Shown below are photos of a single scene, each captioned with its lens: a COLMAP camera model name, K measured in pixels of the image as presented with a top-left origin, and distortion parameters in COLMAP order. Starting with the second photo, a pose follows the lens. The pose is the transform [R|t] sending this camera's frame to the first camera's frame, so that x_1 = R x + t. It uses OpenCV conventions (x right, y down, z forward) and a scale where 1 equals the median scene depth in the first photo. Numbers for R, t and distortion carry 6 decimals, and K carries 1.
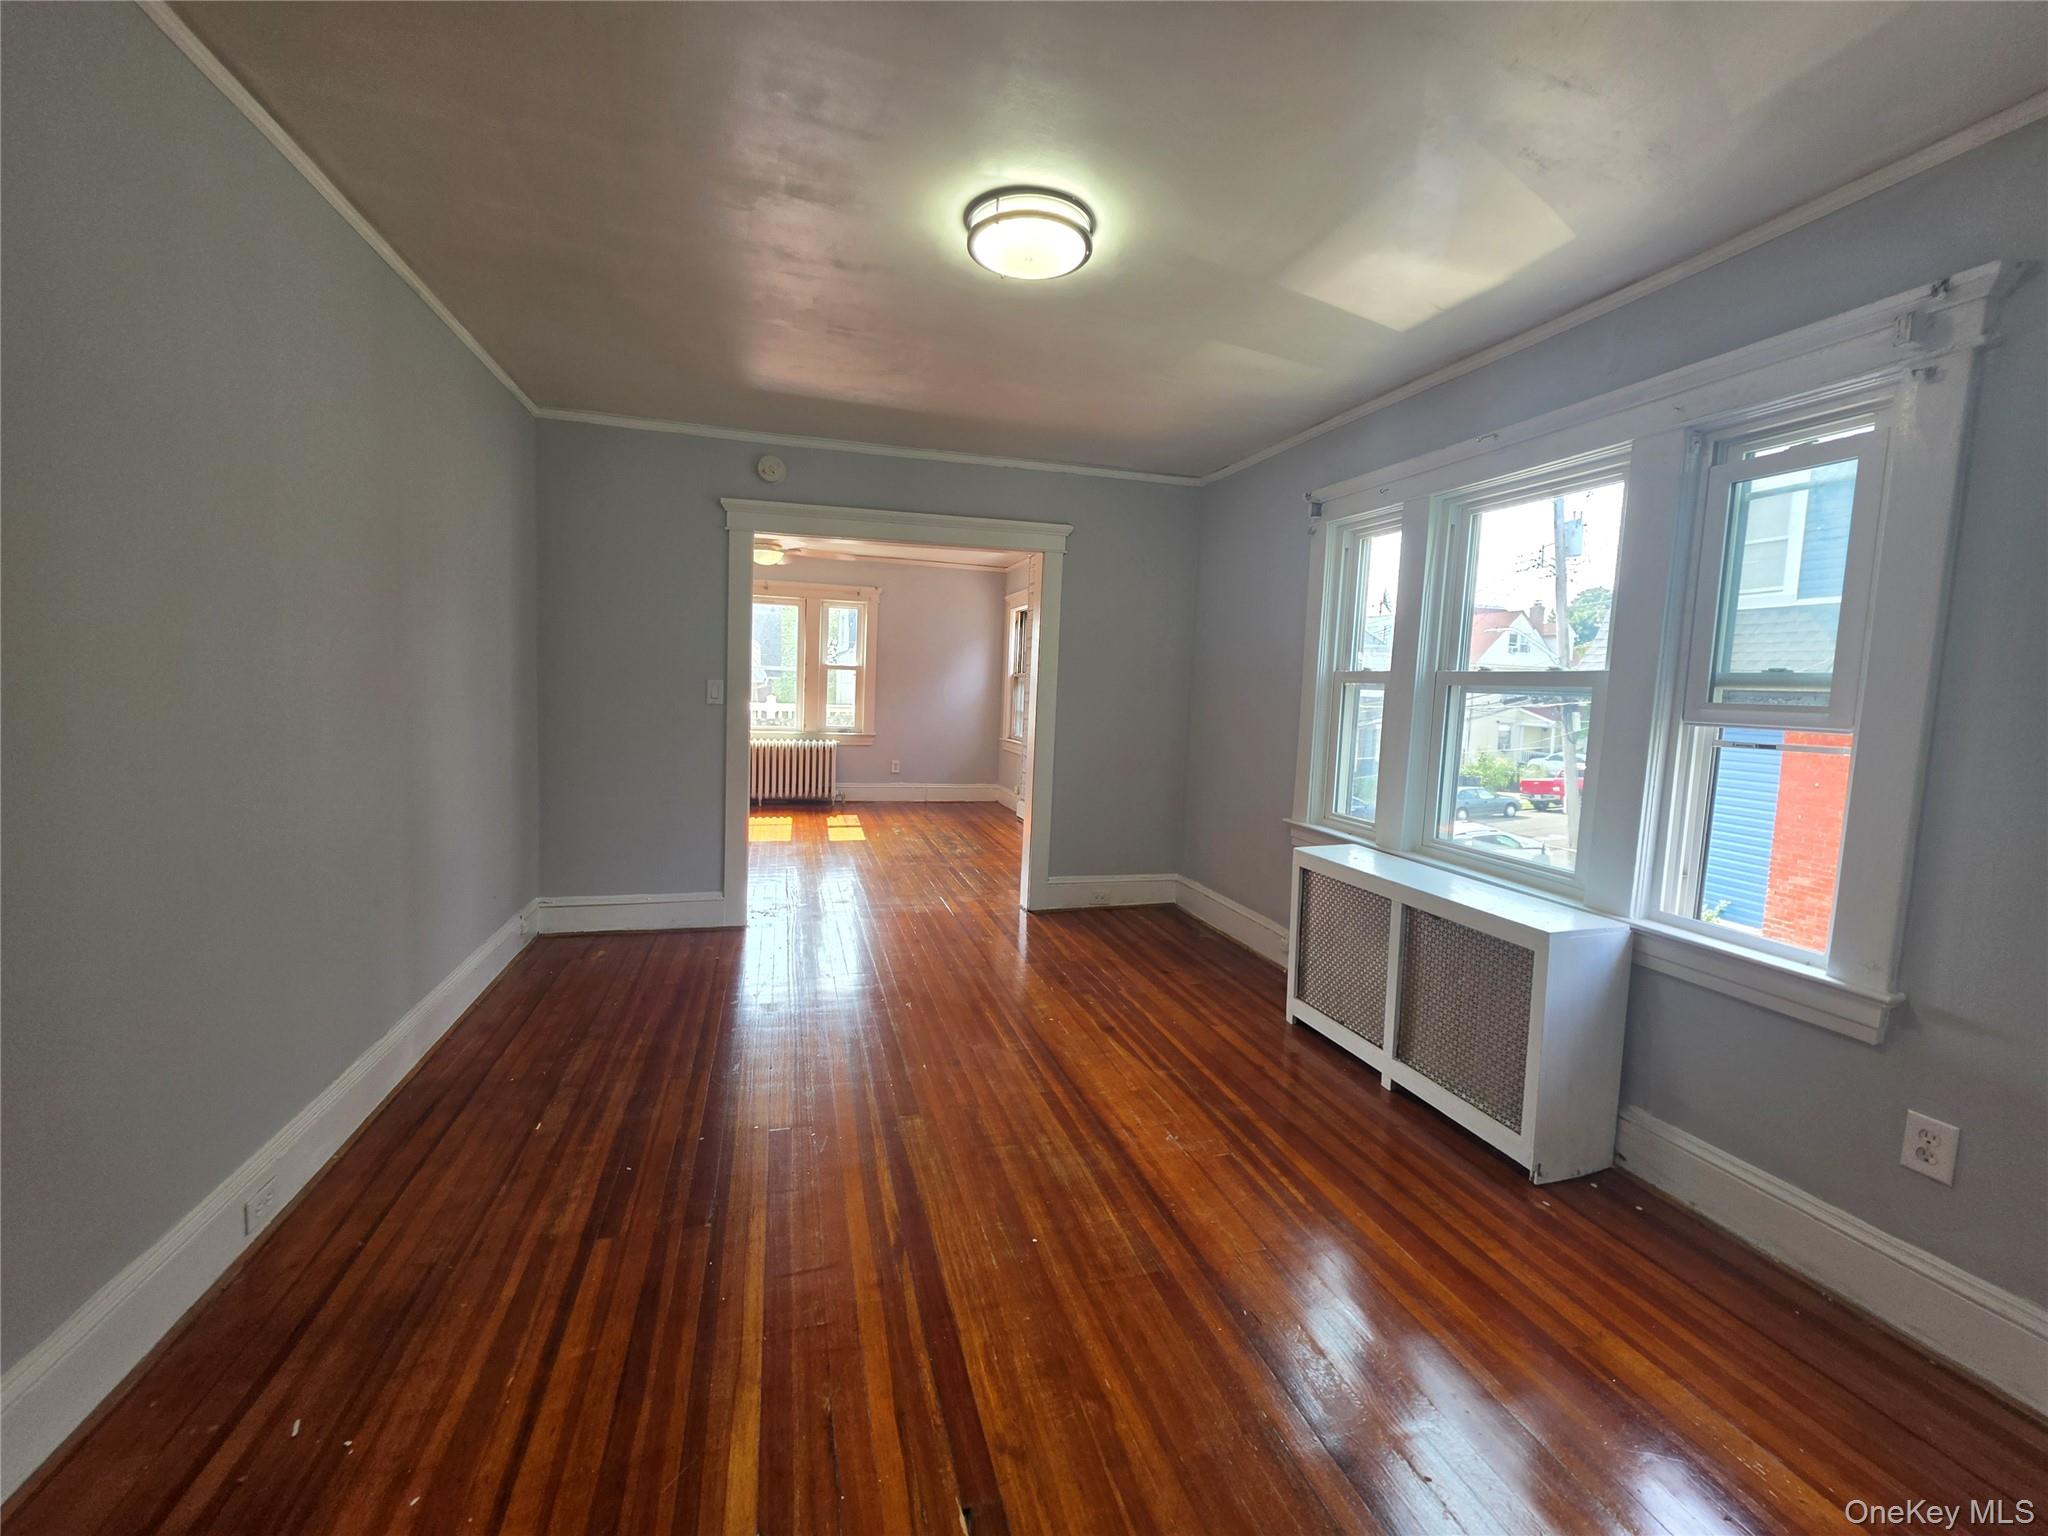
lens RADIAL K [[829.9, 0, 1013.2], [0, 829.9, 767.3], [0, 0, 1]] dist [-0.002519, 0.001115]
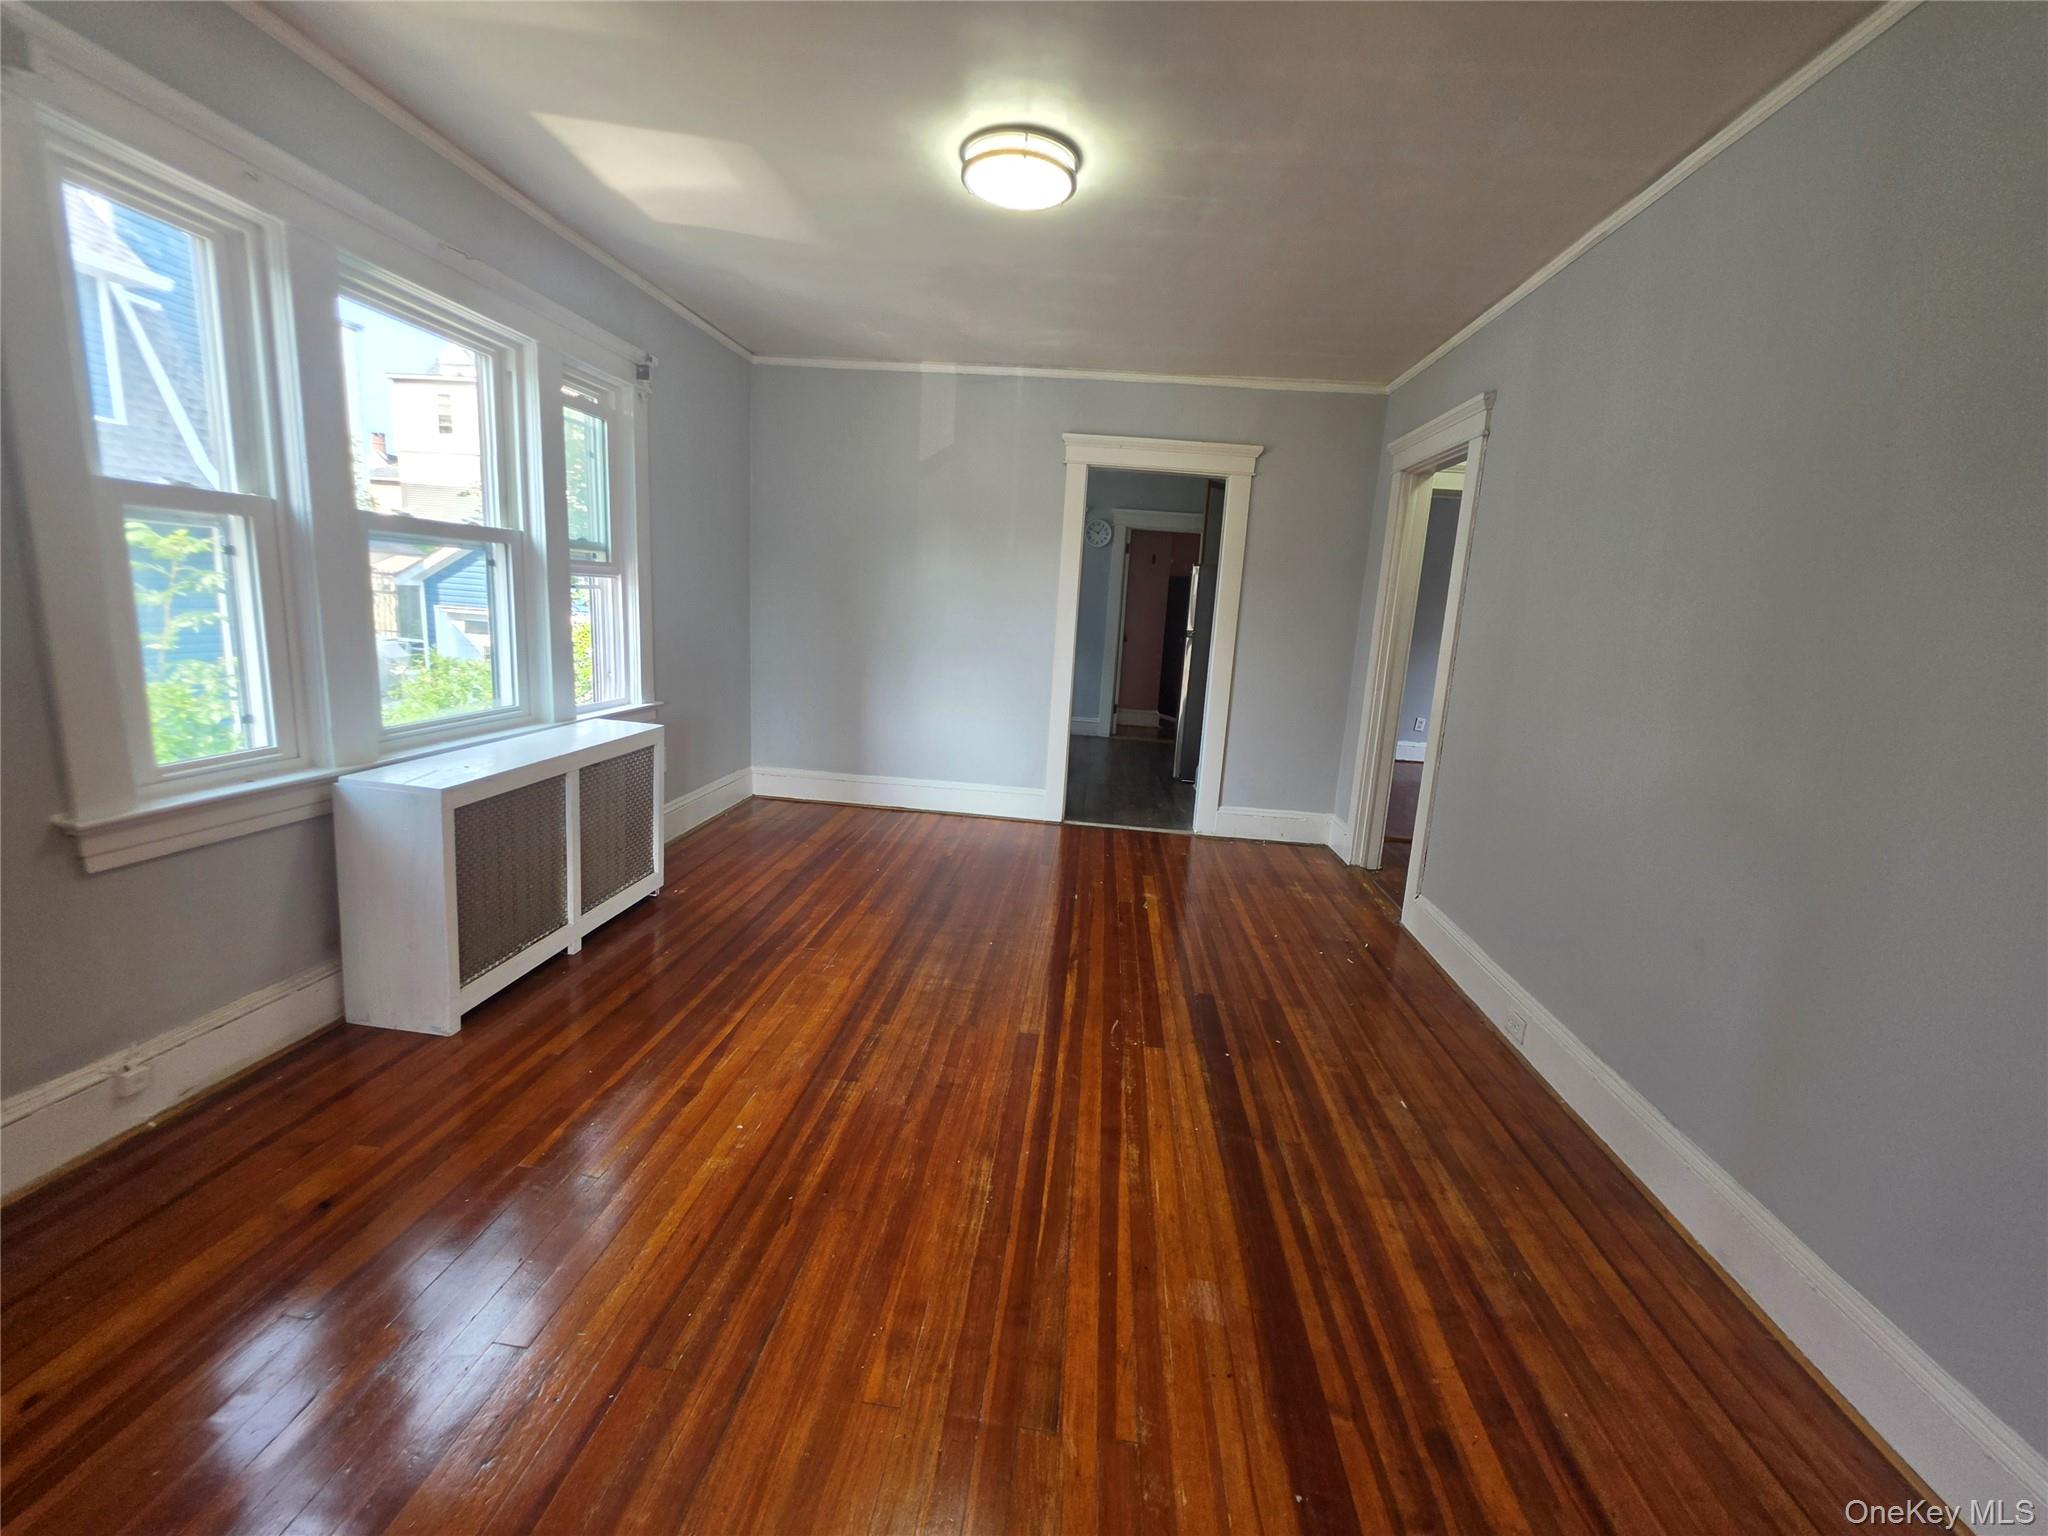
lens RADIAL K [[829.9, 0, 1009.1], [0, 829.9, 757.9], [0, 0, 1]] dist [-0.002519, 0.001115]
pose [[-0.922494, -0.166973, 0.348029, -0.346628], [-0.062335, 0.954210, 0.292570, -0.168394], [-0.380944, 0.248200, -0.890662, 1.598075]]
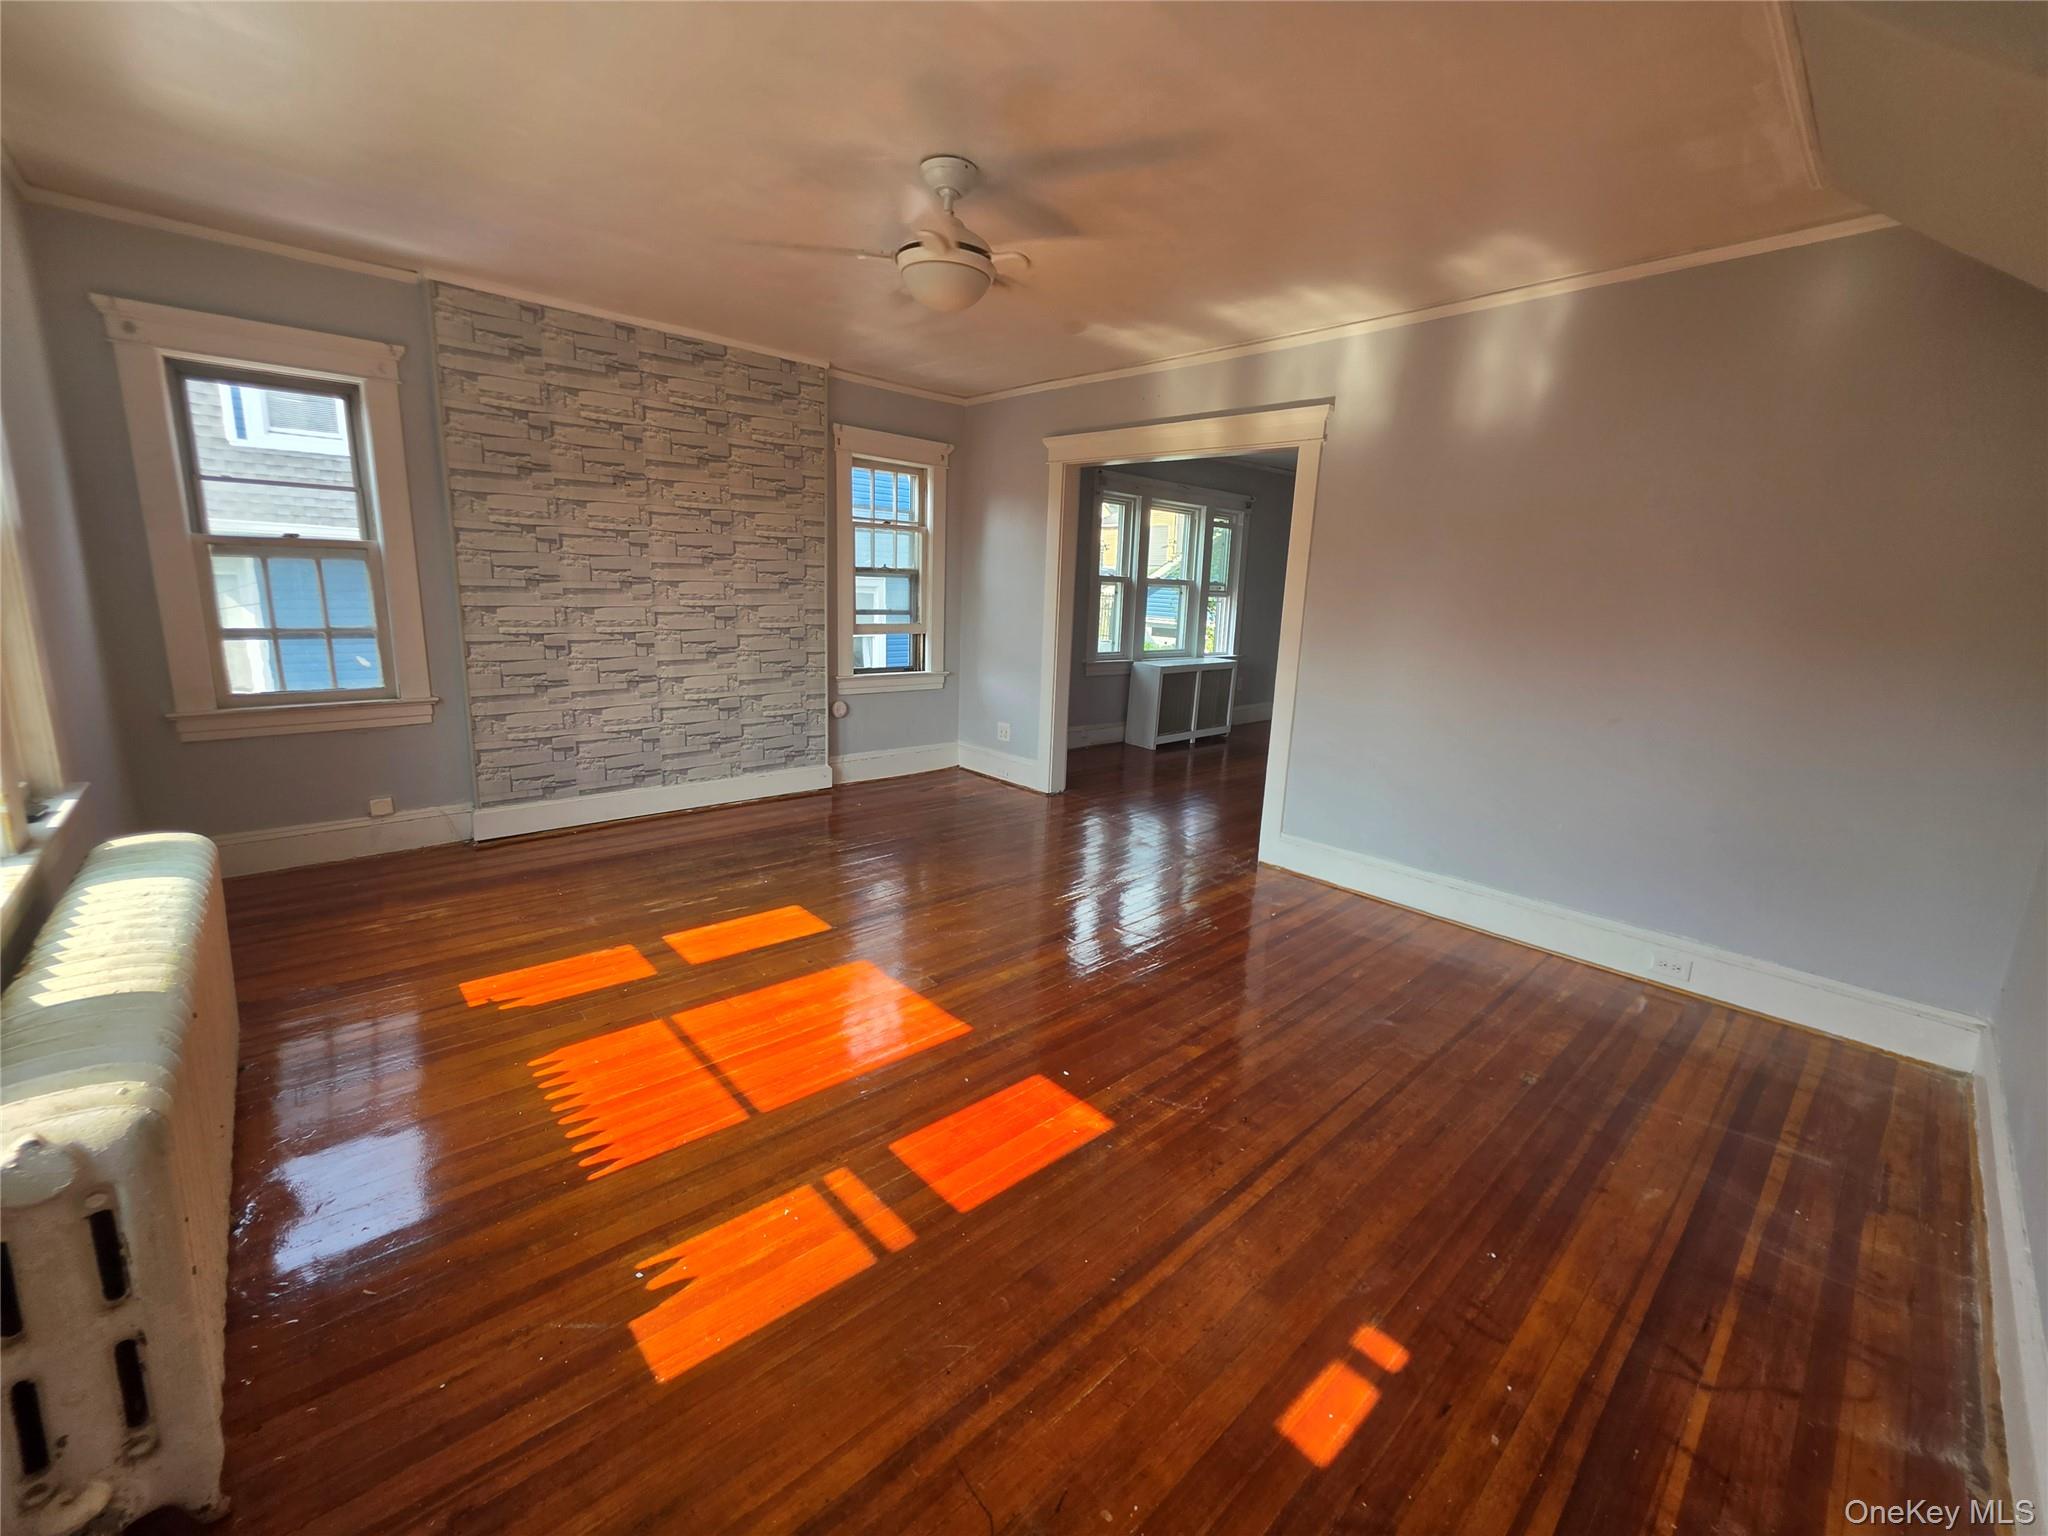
lens RADIAL K [[829.9, 0, 1022.6], [0, 829.9, 751.5], [0, 0, 1]] dist [-0.002519, 0.001115]
pose [[-0.455383, -0.234018, 0.858989, -1.499748], [0.033772, 0.959601, 0.279331, -0.327335], [-0.889655, 0.156212, -0.429082, 2.516206]]
